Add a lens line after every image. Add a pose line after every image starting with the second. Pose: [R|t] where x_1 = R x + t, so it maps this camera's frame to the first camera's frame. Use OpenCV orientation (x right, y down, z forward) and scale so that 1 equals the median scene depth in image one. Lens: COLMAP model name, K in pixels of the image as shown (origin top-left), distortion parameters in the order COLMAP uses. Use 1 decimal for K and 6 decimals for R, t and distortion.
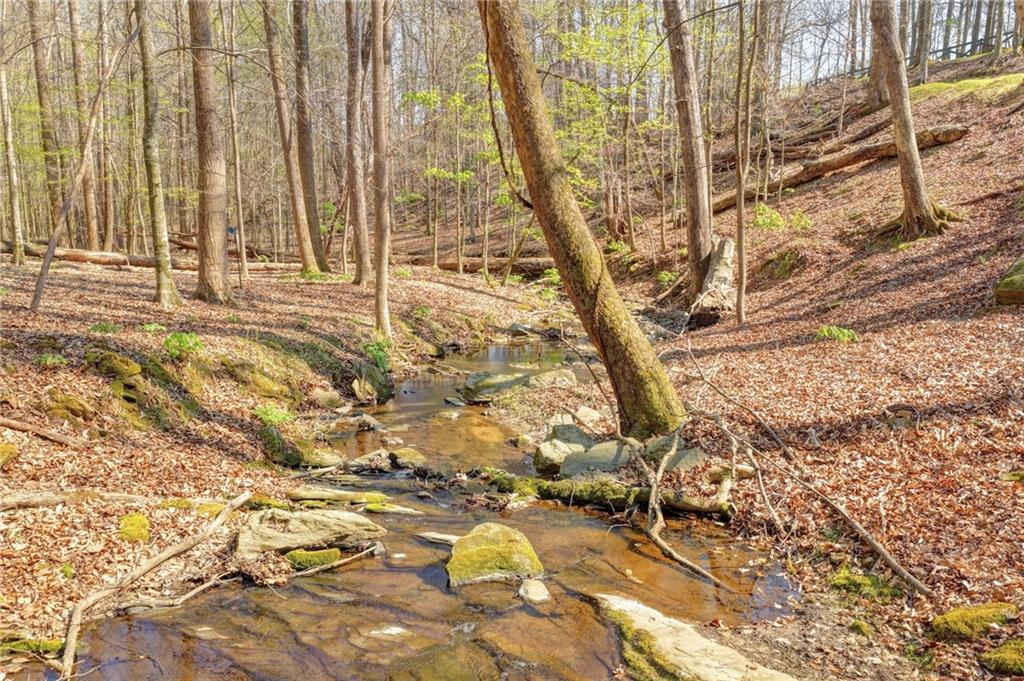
lens RADIAL K [[859.1, 0, 523.7], [0, 859.1, 346.9], [0, 0, 1]] dist [-0.005572, 0.012625]
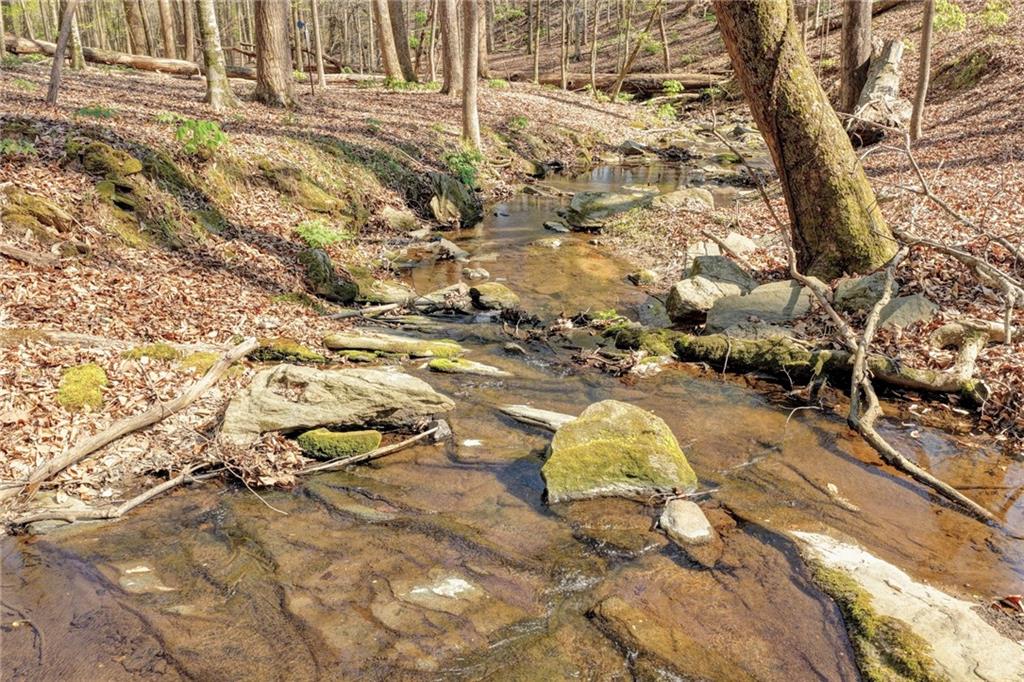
lens RADIAL K [[859.1, 0, 523.7], [0, 859.1, 347.4], [0, 0, 1]] dist [-0.005572, 0.012625]
pose [[0.993267, 0.038379, -0.109305, -0.027759], [-0.017351, 0.982172, 0.187182, 0.036342], [0.114540, -0.184025, 0.976225, 0.289292]]
